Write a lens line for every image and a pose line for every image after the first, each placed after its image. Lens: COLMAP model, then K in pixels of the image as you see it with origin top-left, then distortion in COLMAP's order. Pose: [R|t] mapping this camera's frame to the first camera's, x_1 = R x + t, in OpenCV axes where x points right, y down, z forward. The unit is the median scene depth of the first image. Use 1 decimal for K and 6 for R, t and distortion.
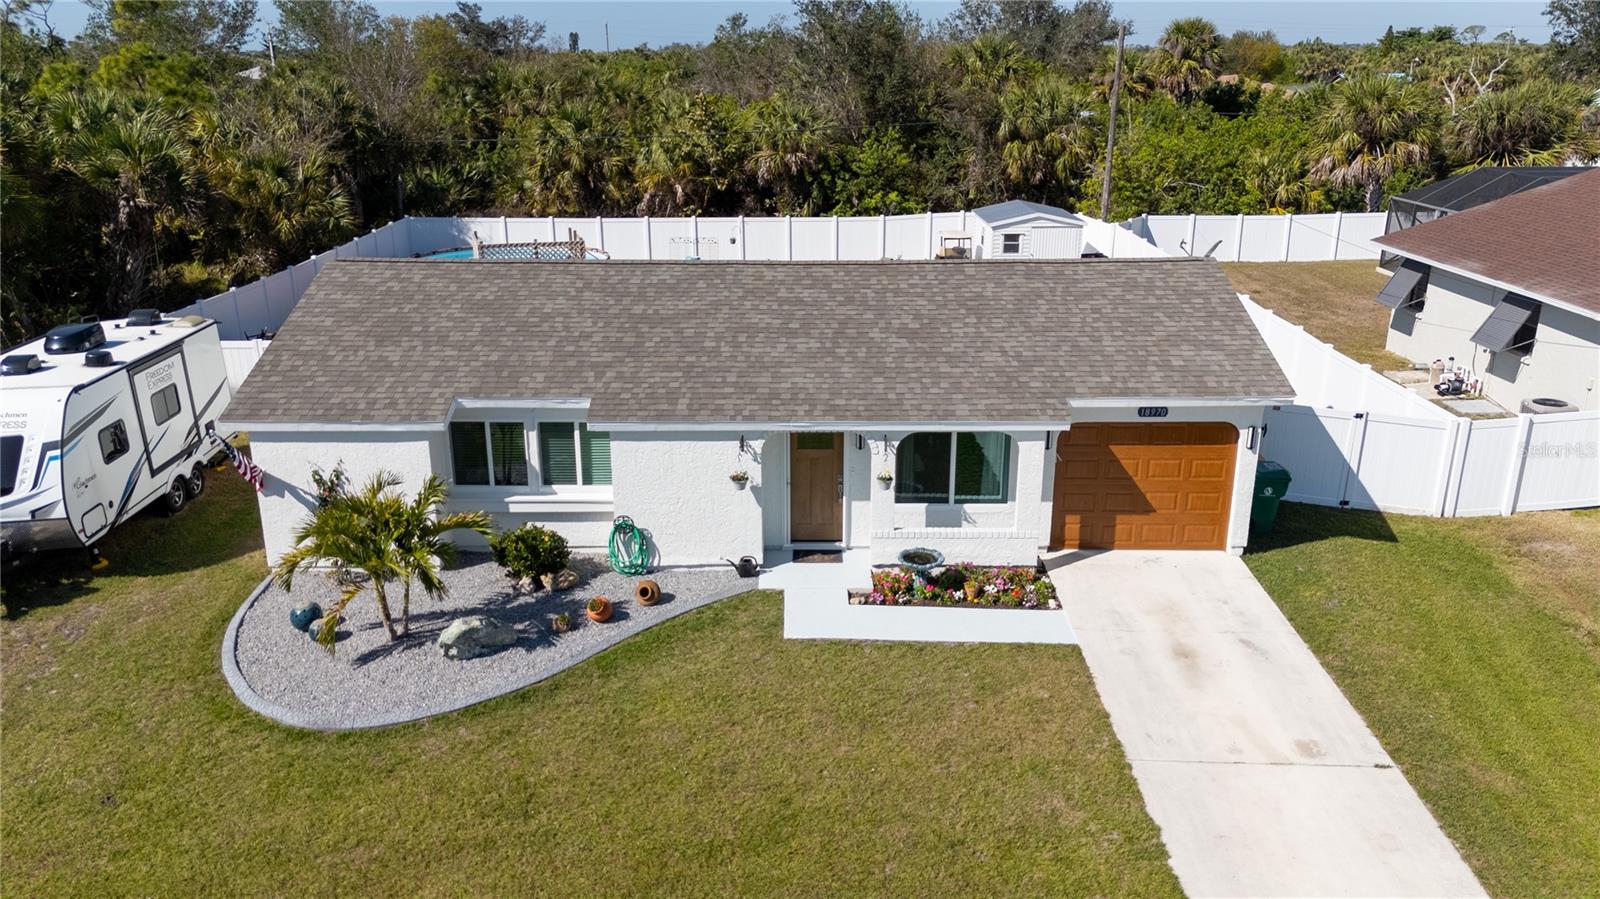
lens RADIAL K [[1180.7, 0, 803.4], [0, 1180.7, 449.2], [0, 0, 1]] dist [0.066400, -0.052920]
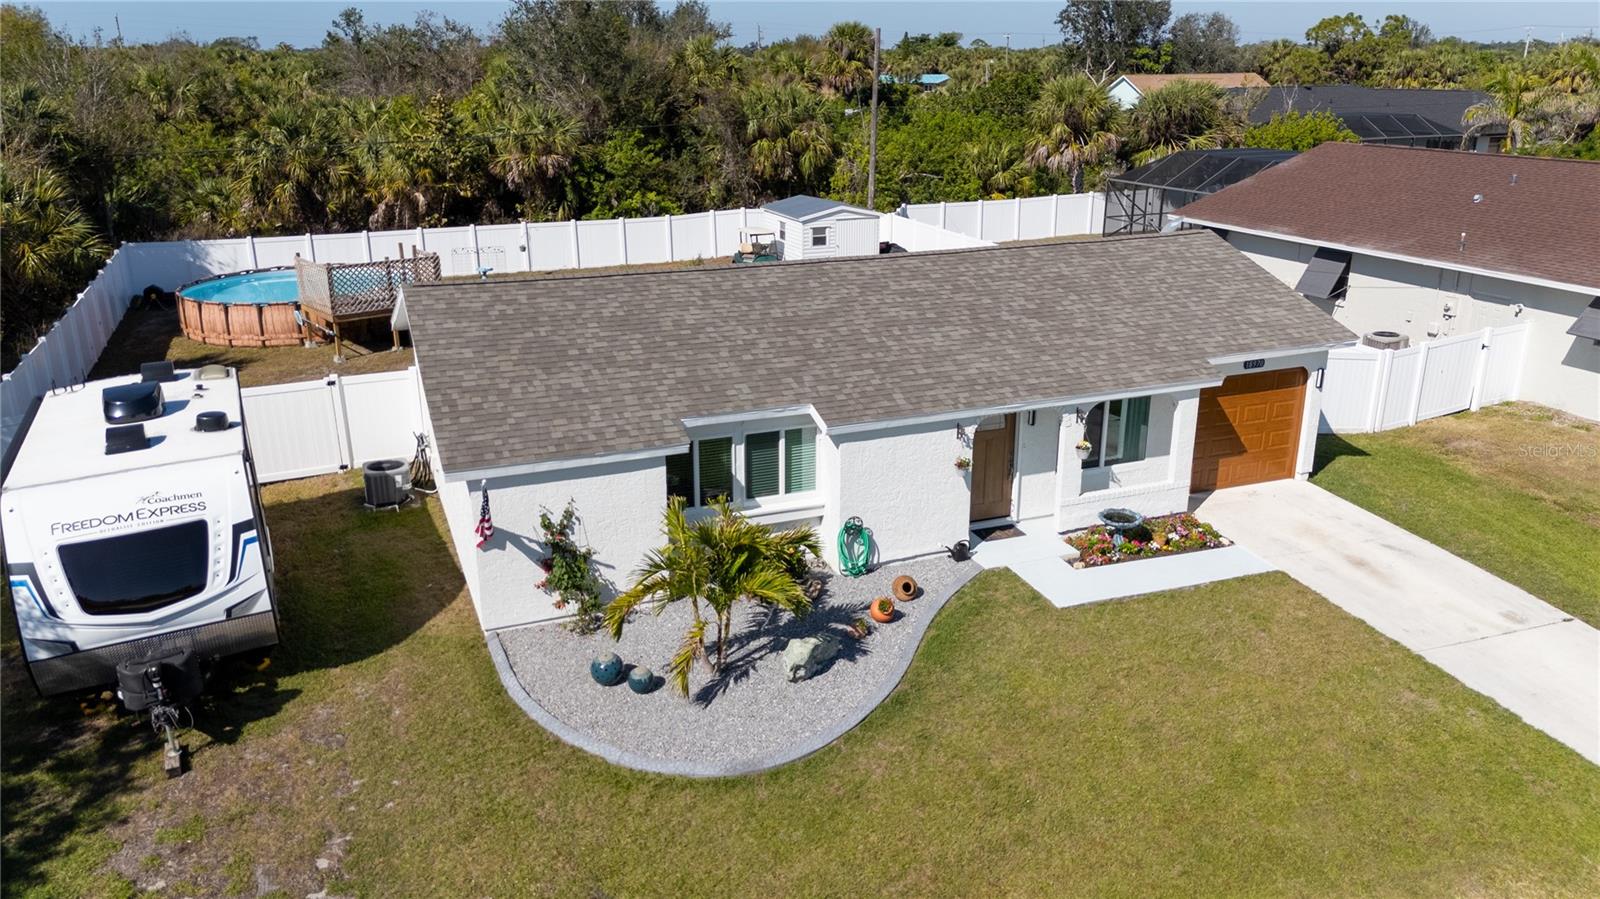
lens RADIAL K [[1180.7, 0, 803.2], [0, 1180.7, 446.3], [0, 0, 1]] dist [0.066400, -0.052920]
pose [[0.926801, -0.118431, 0.356390, -0.518430], [0.119320, 0.992663, 0.019575, -0.026353], [-0.356093, 0.024382, 0.934132, 0.082861]]
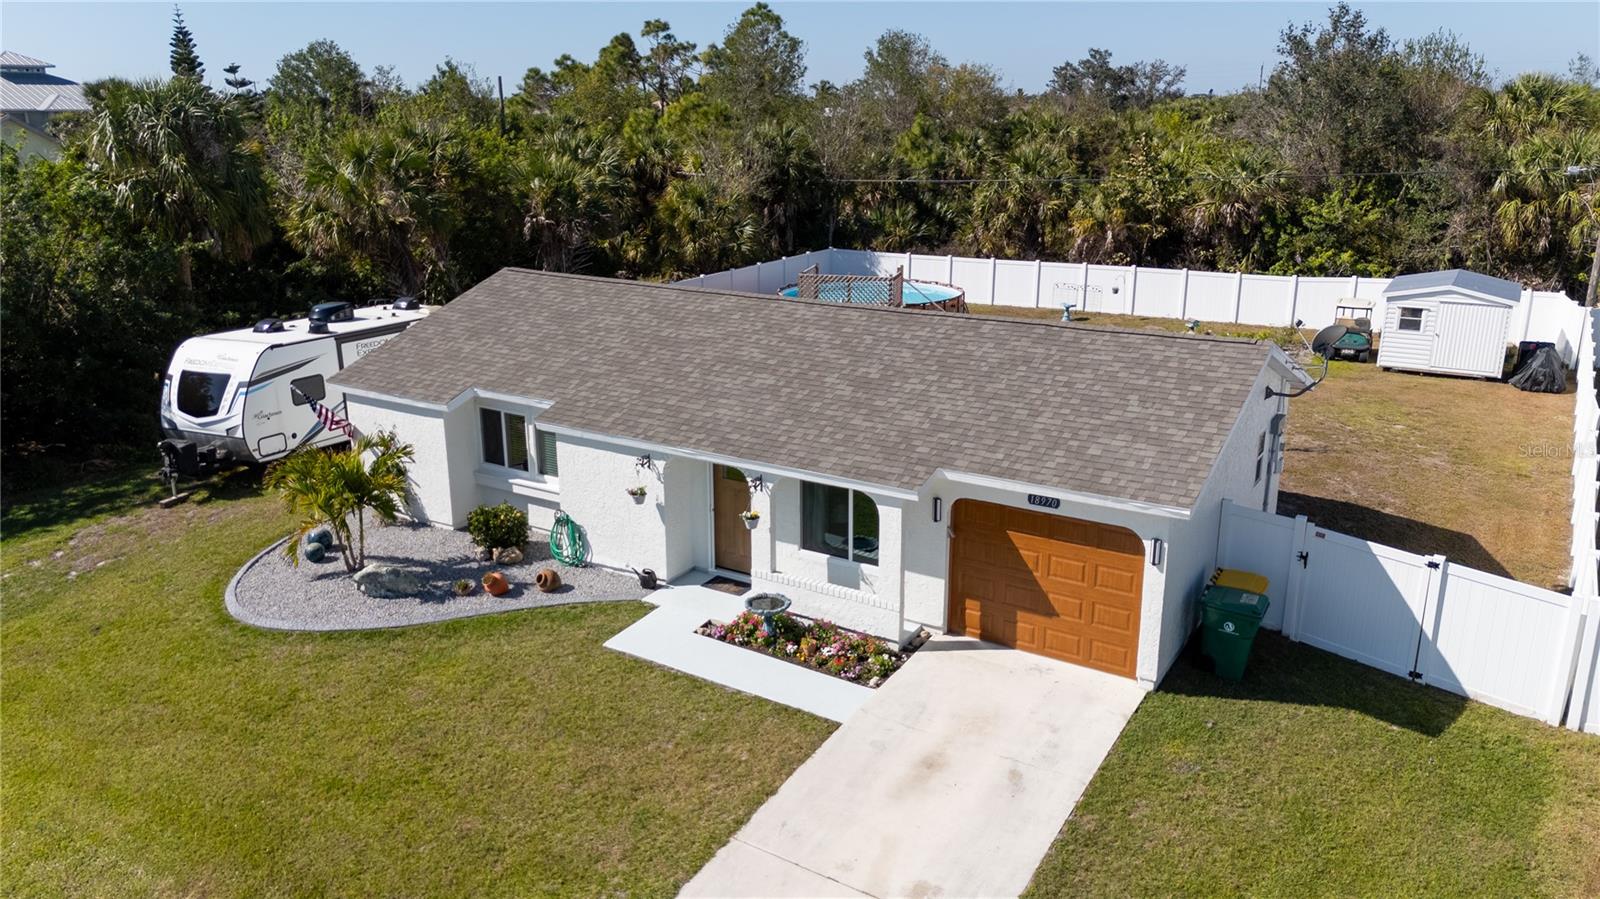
lens RADIAL K [[1180.7, 0, 800.0], [0, 1180.7, 454.6], [0, 0, 1]] dist [0.066400, -0.052920]
pose [[0.846858, 0.151505, -0.509782, 0.574874], [-0.166611, 0.985889, 0.016225, -0.048511], [0.505046, 0.071195, 0.860151, 0.146205]]
